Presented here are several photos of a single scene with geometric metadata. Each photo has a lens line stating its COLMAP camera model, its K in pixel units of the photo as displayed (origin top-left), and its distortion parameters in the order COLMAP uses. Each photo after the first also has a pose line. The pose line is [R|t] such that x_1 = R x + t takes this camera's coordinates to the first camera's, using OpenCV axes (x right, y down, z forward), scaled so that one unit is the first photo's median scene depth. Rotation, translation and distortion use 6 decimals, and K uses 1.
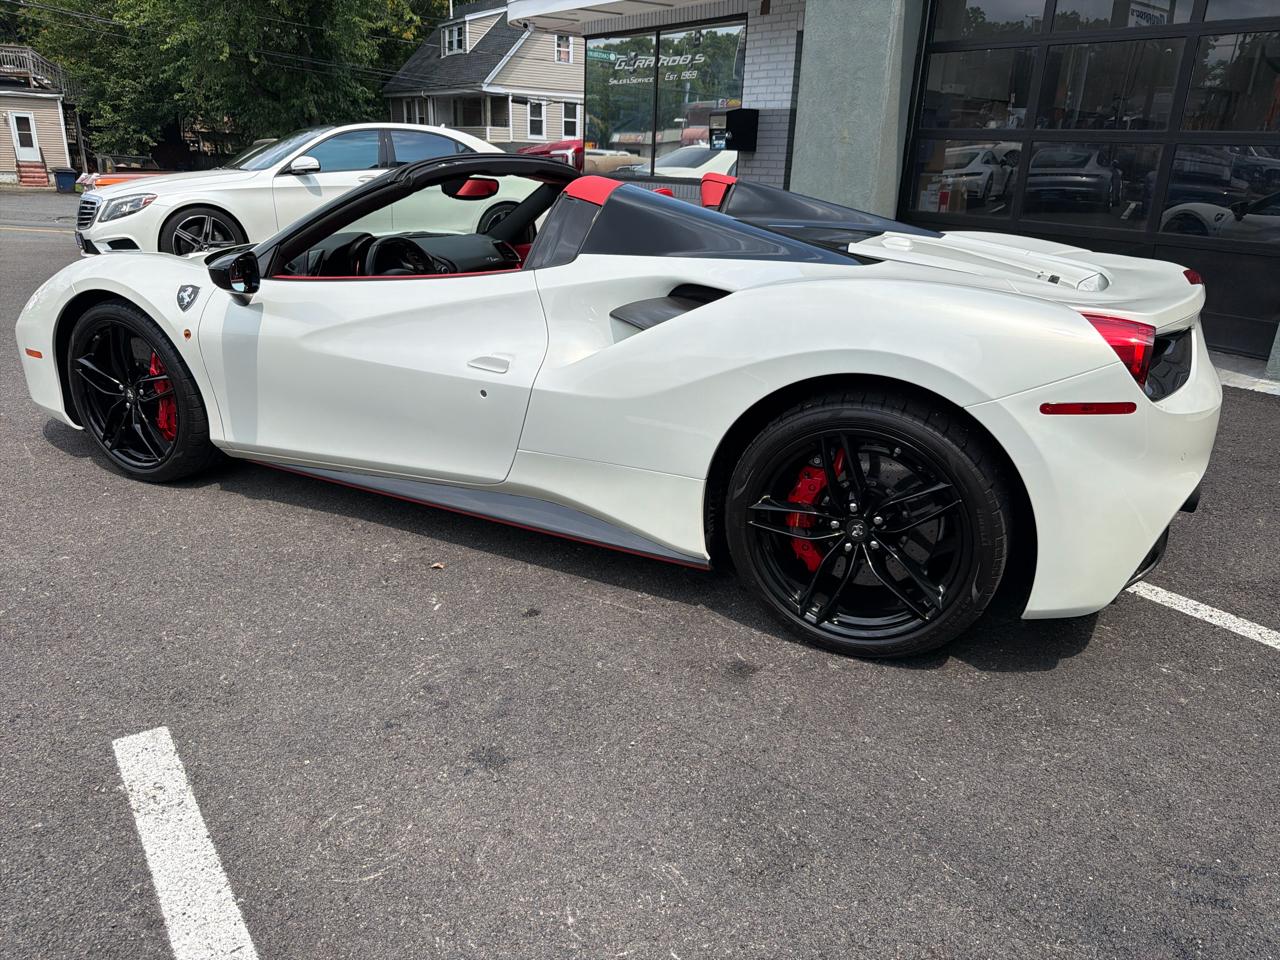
lens RADIAL K [[912.5, 0, 641.8], [0, 912.5, 482.0], [0, 0, 1]] dist [0.009796, -0.019458]
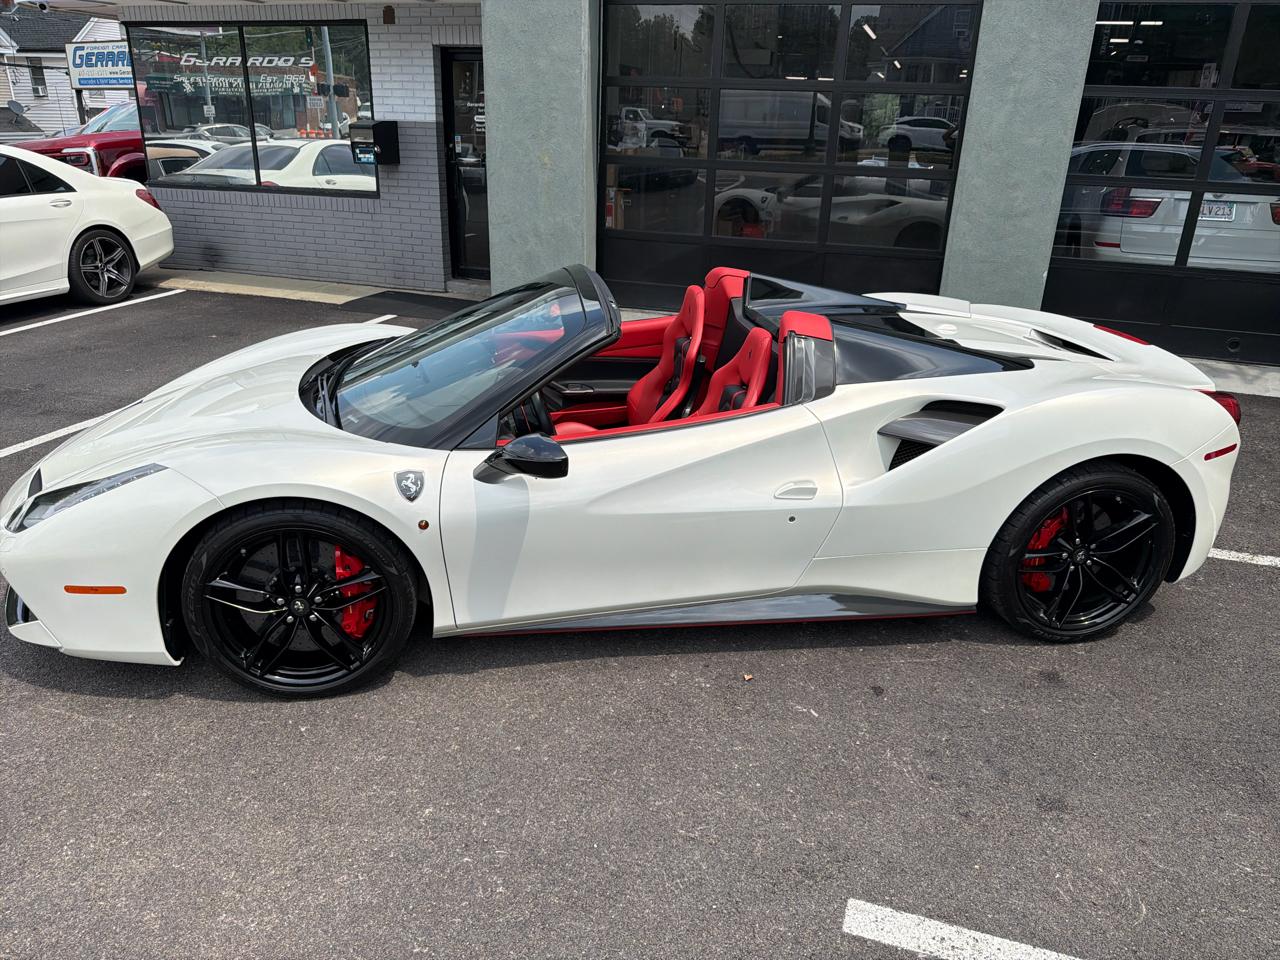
lens RADIAL K [[909.5, 0, 641.5], [0, 909.5, 479.7], [0, 0, 1]] dist [0.029187, -0.047644]
pose [[0.817575, -0.220009, 0.532135, -0.273028], [0.193158, 0.975371, 0.106495, -0.089868], [-0.542459, 0.015719, 0.839935, 0.043668]]
